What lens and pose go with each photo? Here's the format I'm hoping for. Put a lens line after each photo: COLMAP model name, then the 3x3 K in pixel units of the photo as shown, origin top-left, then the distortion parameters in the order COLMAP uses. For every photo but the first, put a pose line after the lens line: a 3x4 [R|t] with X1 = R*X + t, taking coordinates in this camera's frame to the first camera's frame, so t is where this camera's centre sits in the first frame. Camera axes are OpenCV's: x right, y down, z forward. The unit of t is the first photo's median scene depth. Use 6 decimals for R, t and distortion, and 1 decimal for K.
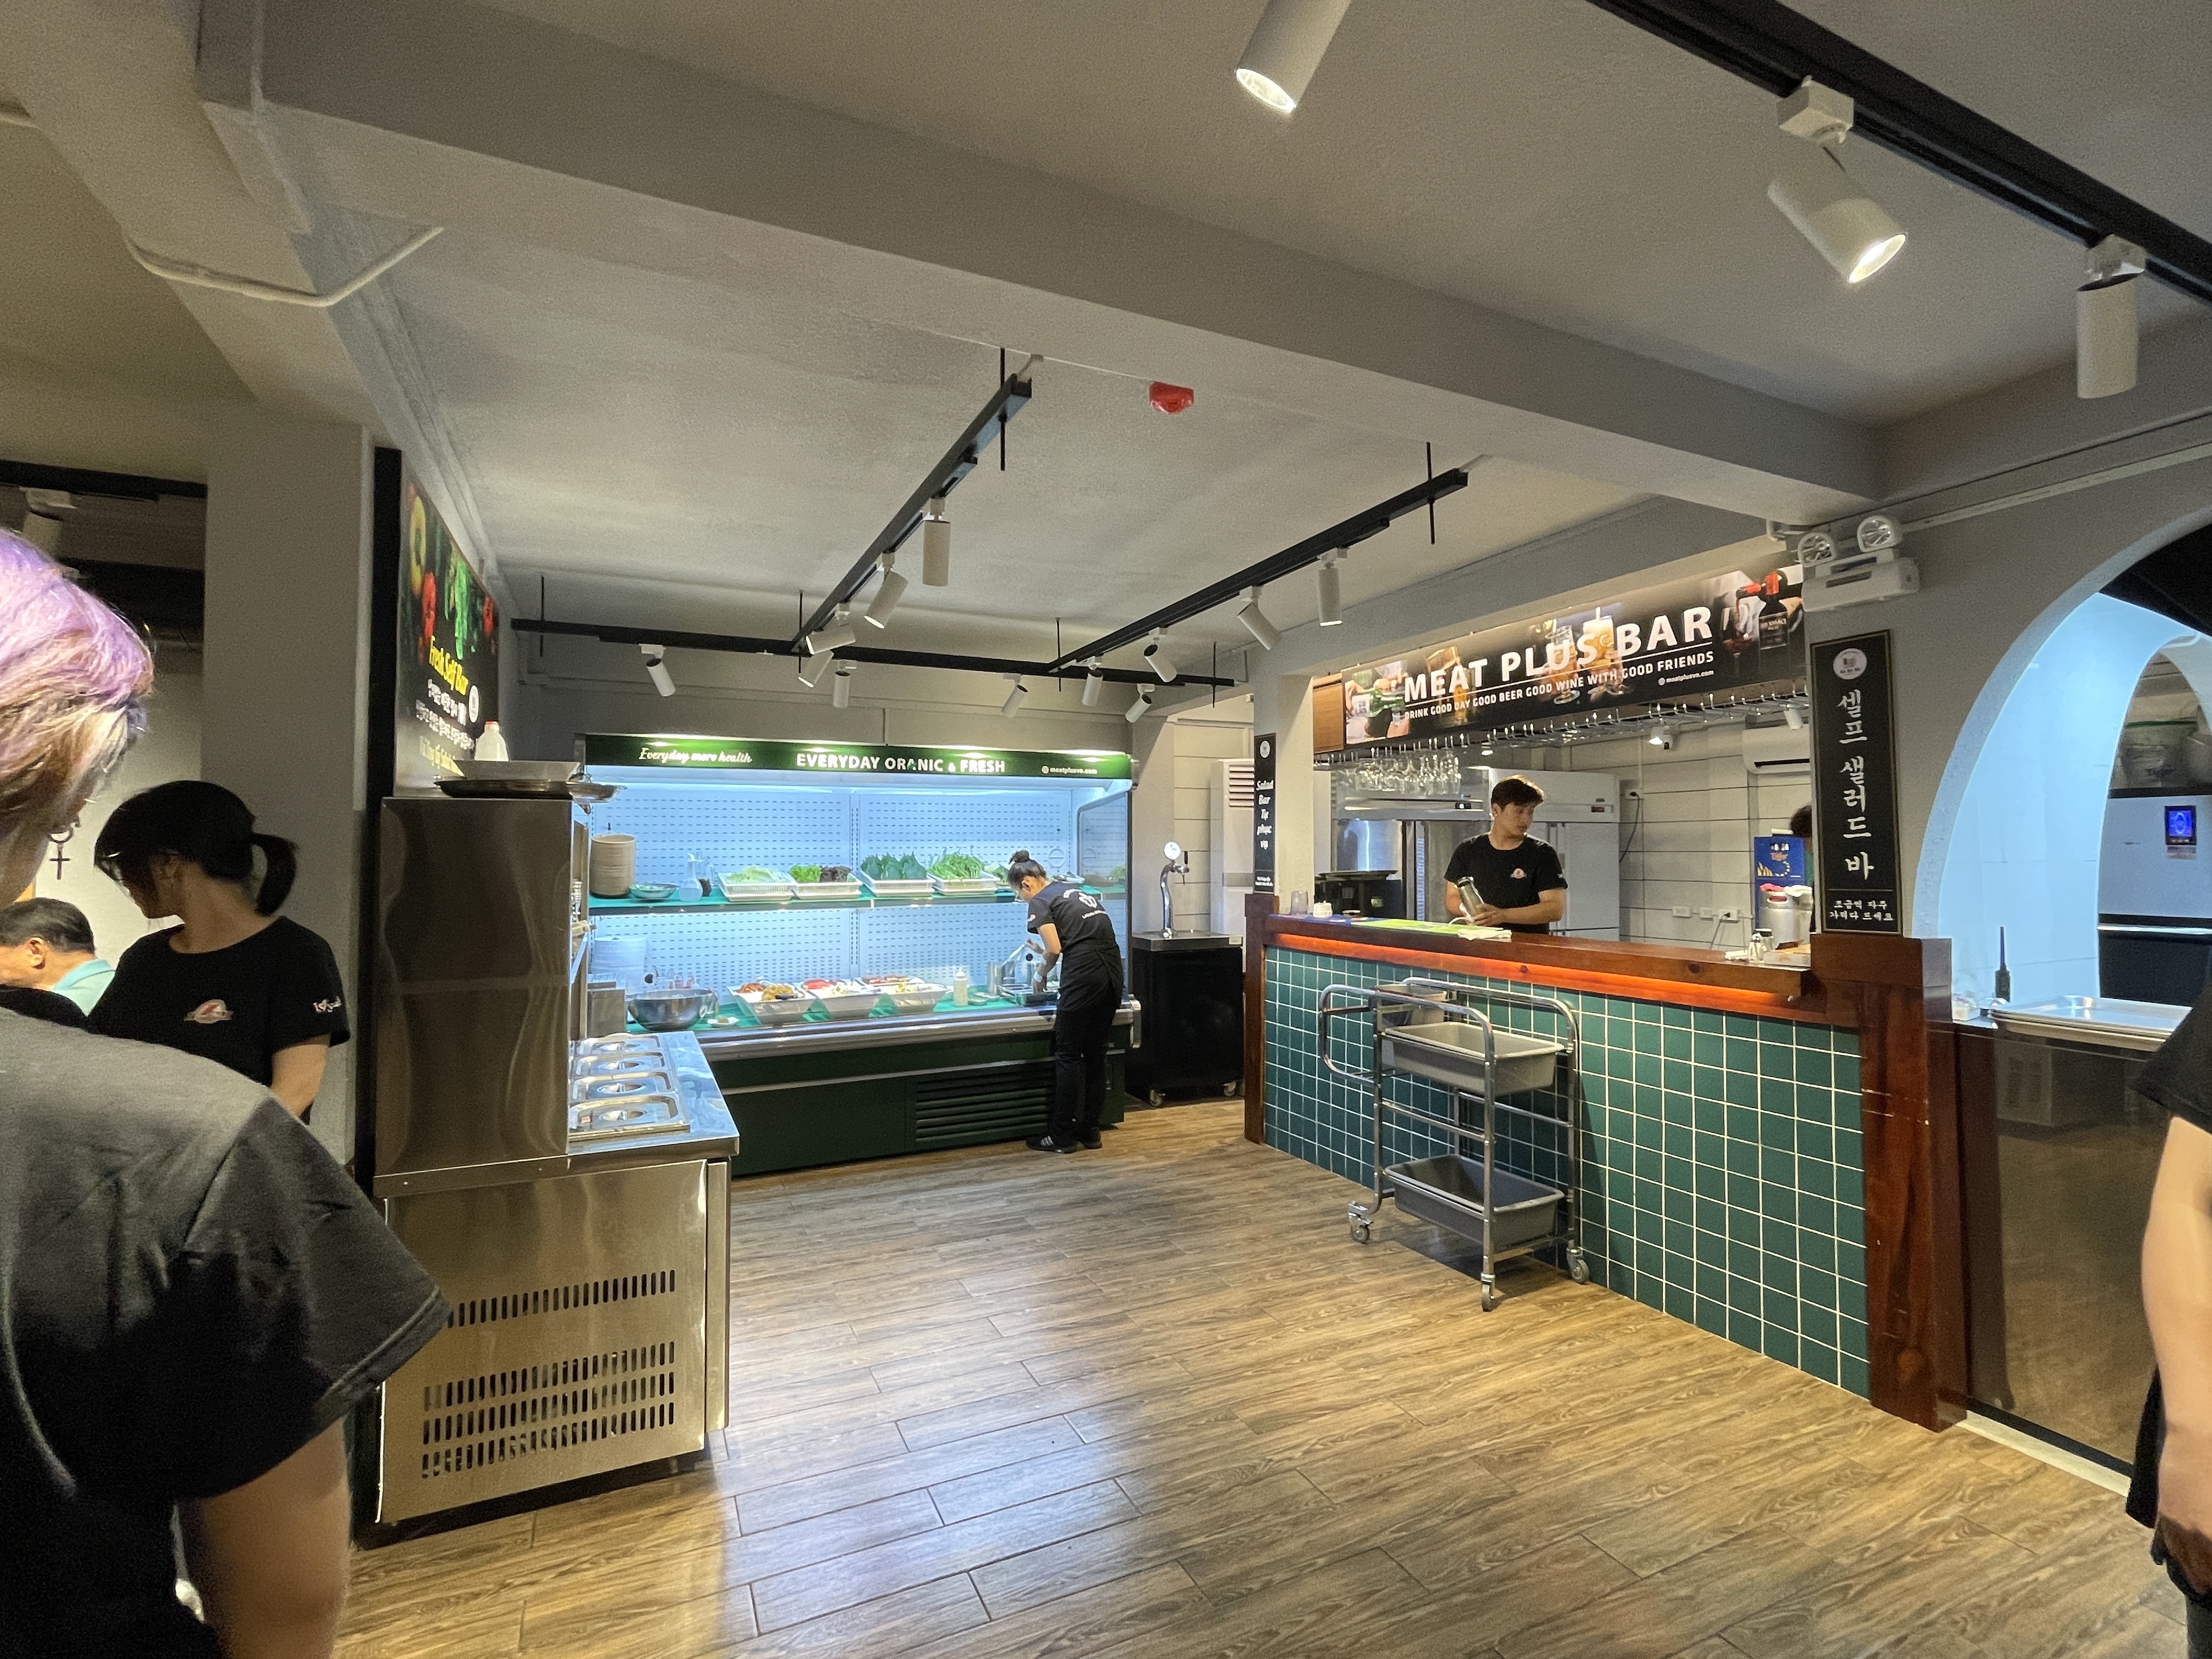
lens RADIAL K [[1024.3, 0, 1102.2], [0, 1024.3, 826.9], [0, 0, 1]] dist [0.000200, 0.000088]
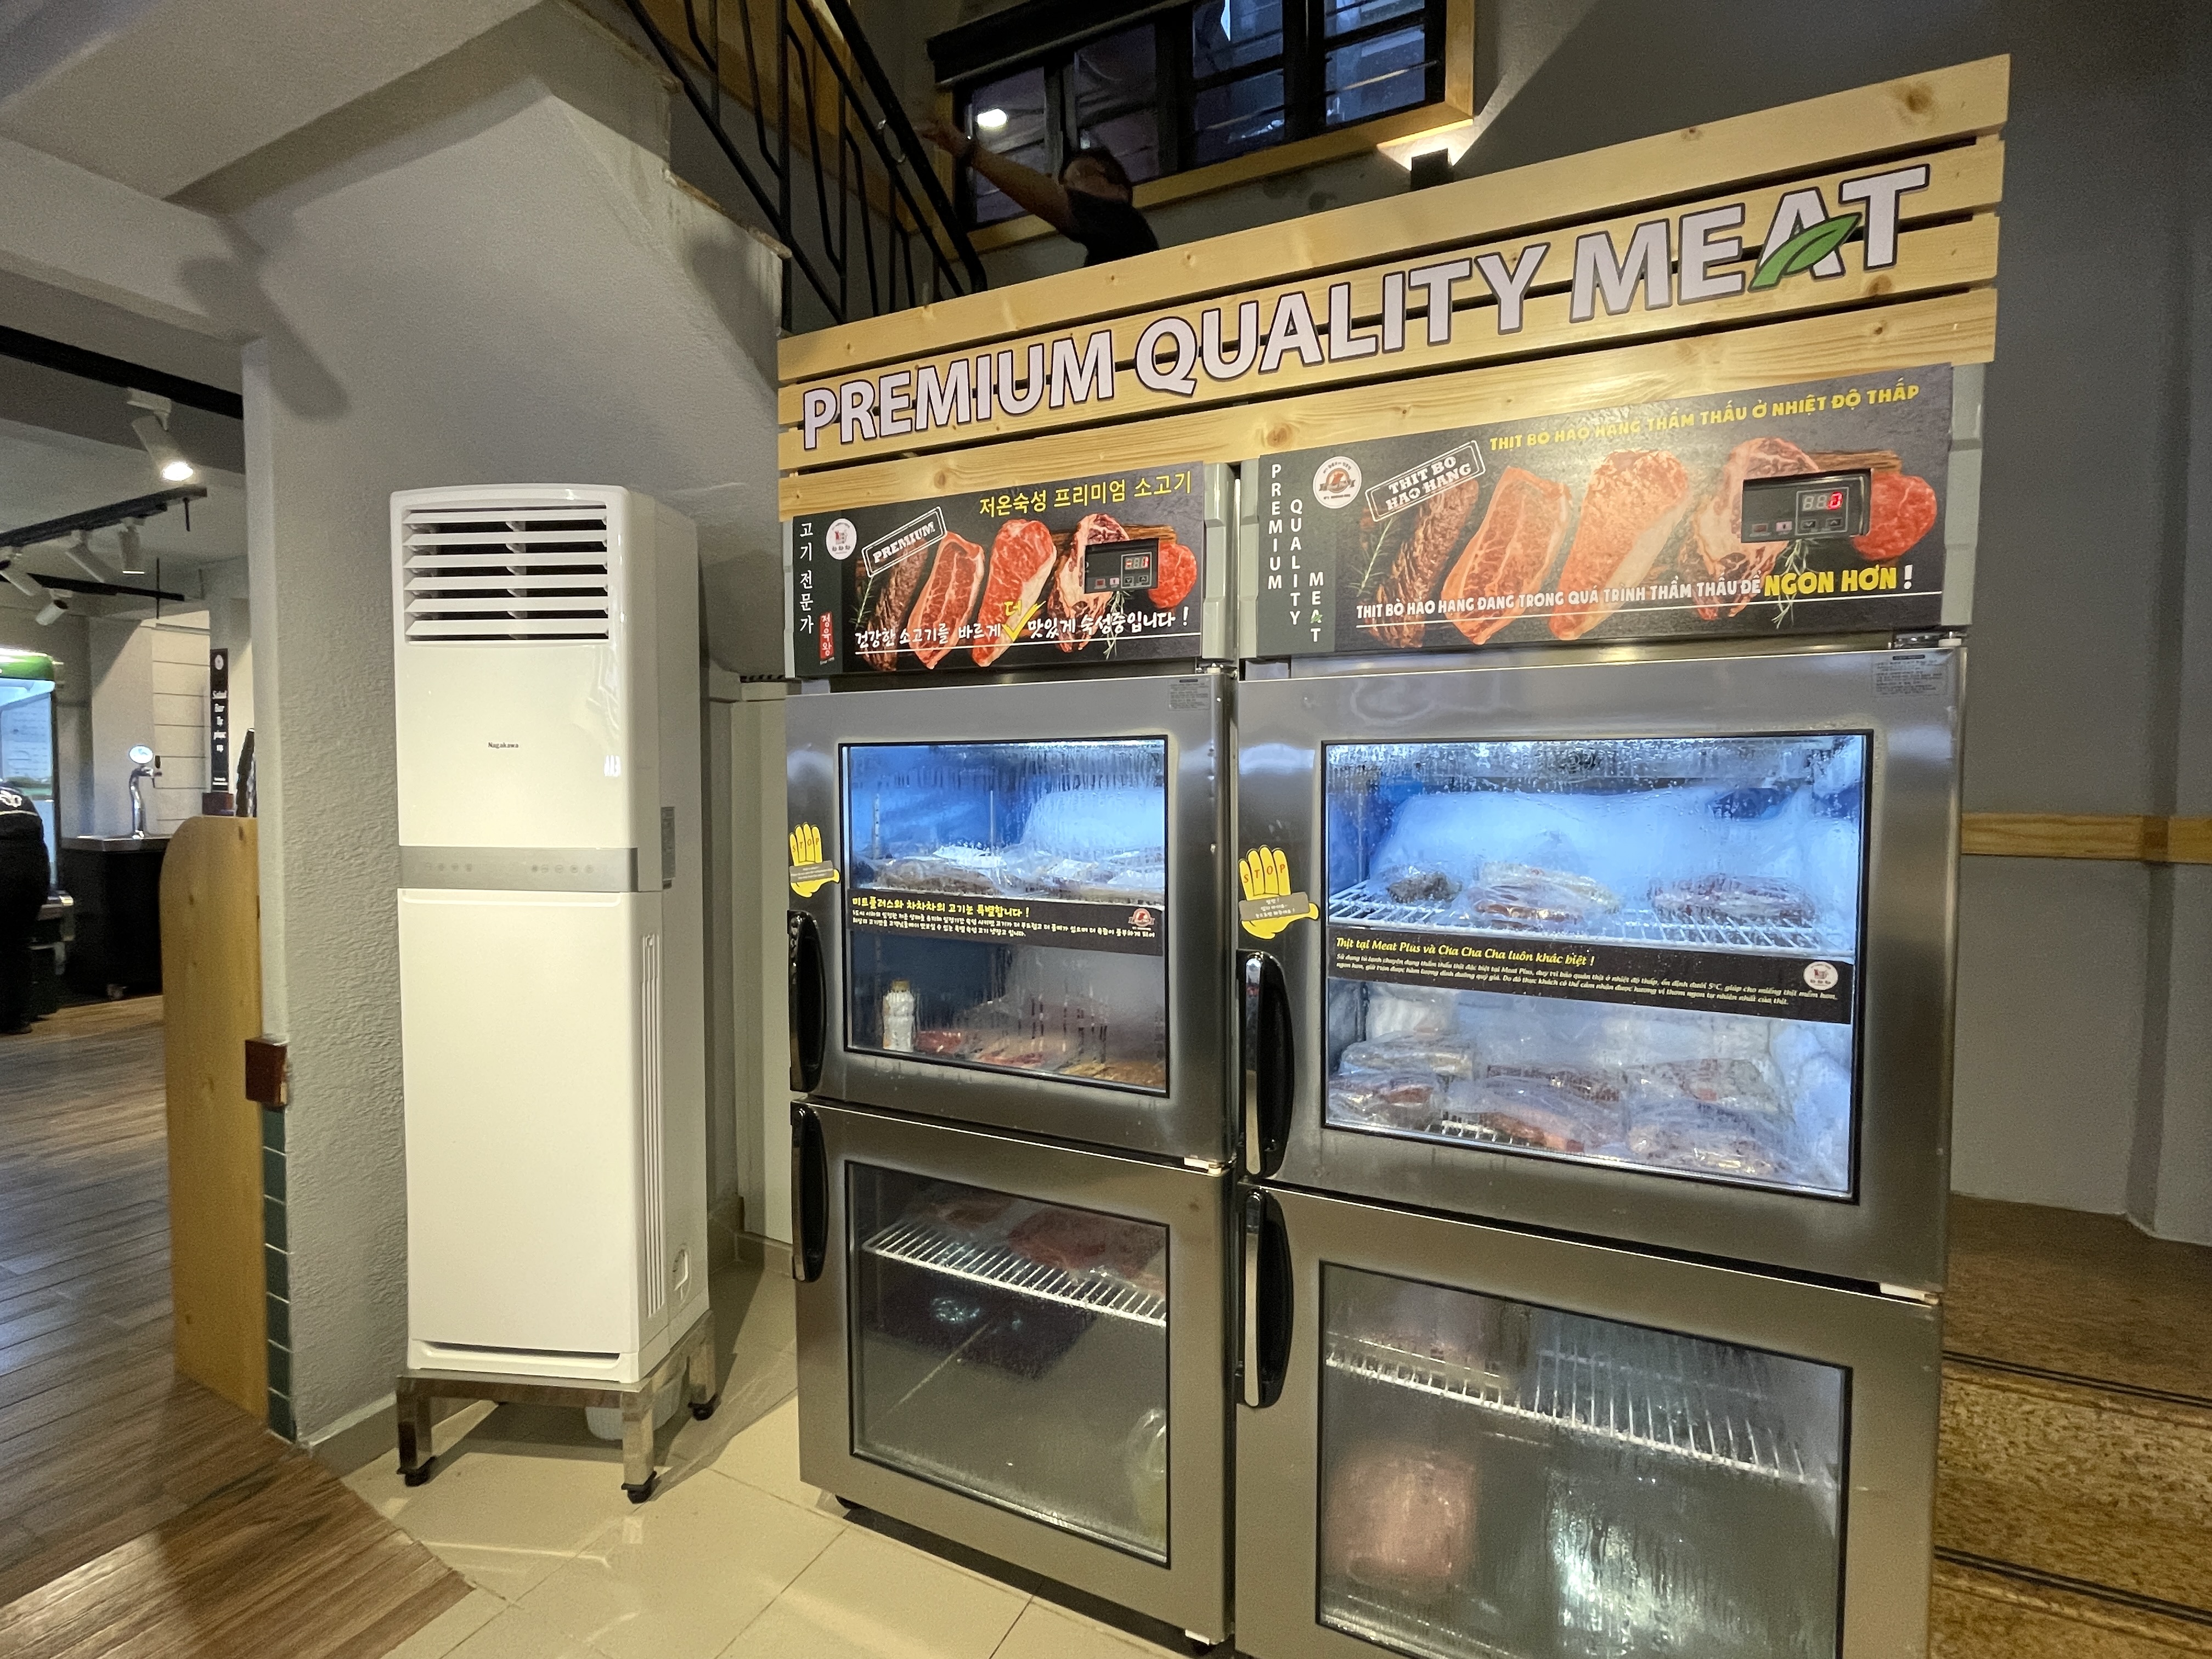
lens RADIAL K [[1024.3, 0, 1106.4], [0, 1024.3, 828.4], [0, 0, 1]] dist [0.000200, 0.000088]
pose [[0.775937, -0.019642, 0.630504, 0.200946], [-0.026090, 0.997661, 0.063188, 0.008483], [-0.630270, -0.065480, 0.773609, -0.474811]]
